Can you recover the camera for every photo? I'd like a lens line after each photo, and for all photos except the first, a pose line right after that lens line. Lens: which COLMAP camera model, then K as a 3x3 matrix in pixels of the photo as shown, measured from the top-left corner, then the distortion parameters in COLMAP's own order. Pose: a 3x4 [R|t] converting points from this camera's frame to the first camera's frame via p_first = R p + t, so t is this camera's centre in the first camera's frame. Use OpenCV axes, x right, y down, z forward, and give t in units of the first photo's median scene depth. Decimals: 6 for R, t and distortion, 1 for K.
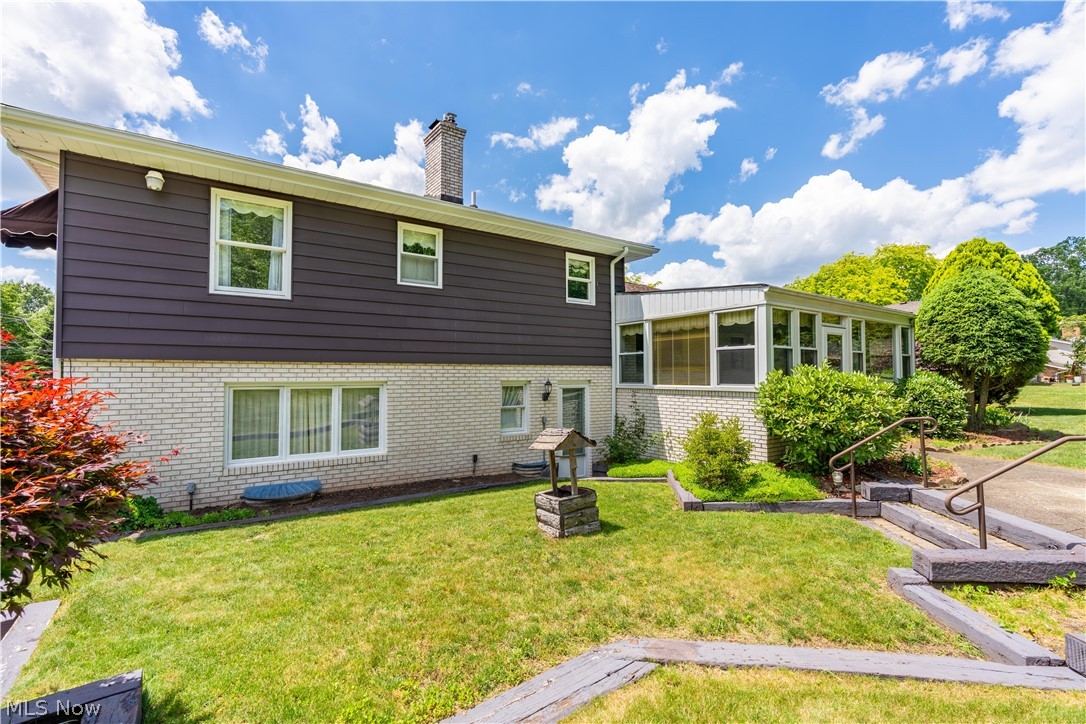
lens RADIAL K [[505.5, 0, 543.0], [0, 505.5, 362.0], [0, 0, 1]] dist [0.001668, 0.000280]
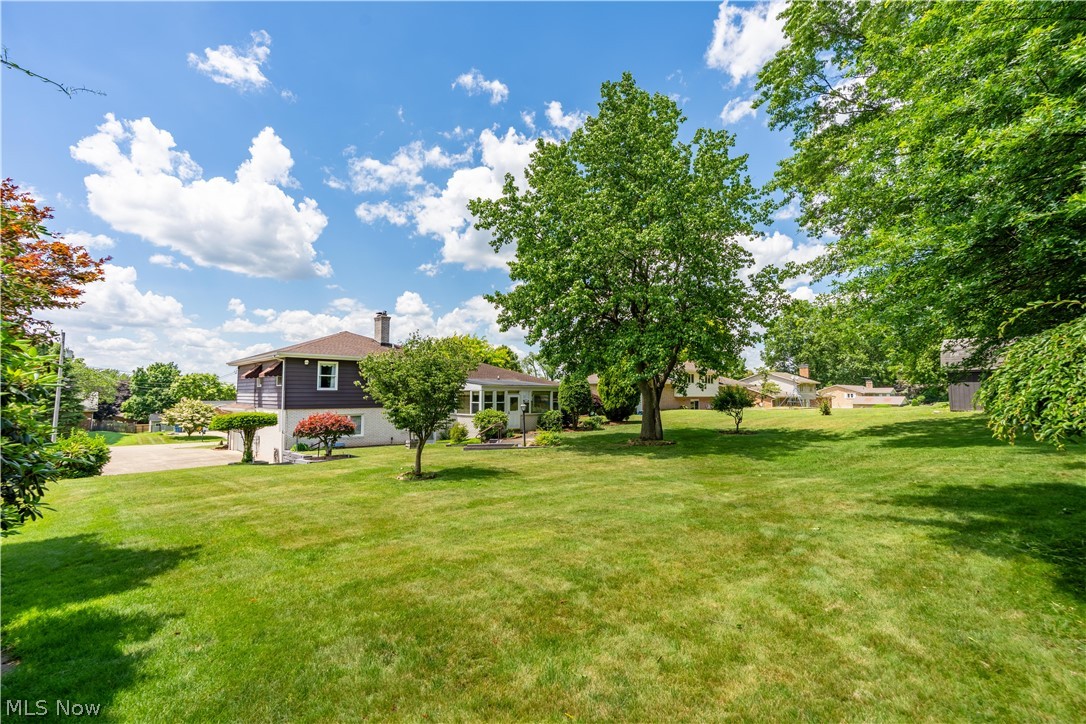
lens RADIAL K [[505.5, 0, 543.0], [0, 505.5, 362.0], [0, 0, 1]] dist [0.001668, 0.000280]
pose [[0.991148, 0.005252, 0.132655, 0.381929], [0.002837, 0.998151, -0.060716, -0.088719], [-0.132729, 0.060555, 0.989301, -2.285366]]
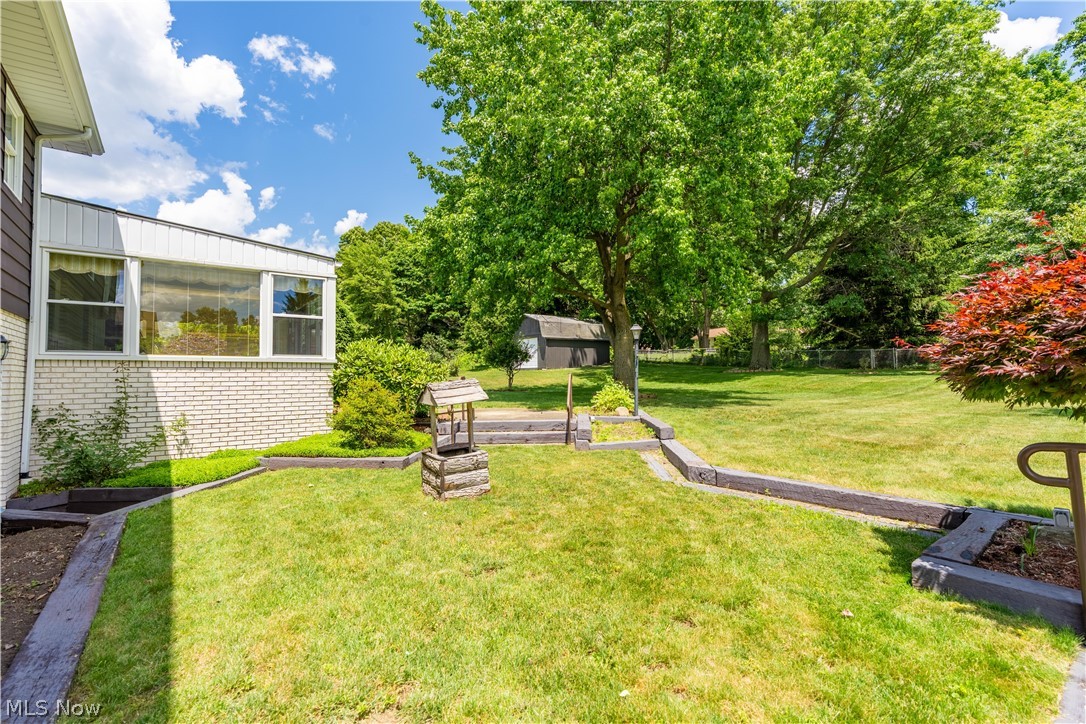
lens RADIAL K [[505.5, 0, 543.0], [0, 505.5, 362.0], [0, 0, 1]] dist [0.001668, 0.000280]
pose [[-0.064911, 0.003558, 0.997885, -0.579212], [-0.040474, 0.999161, -0.006195, 0.043258], [-0.997070, -0.040790, -0.064712, 0.587343]]
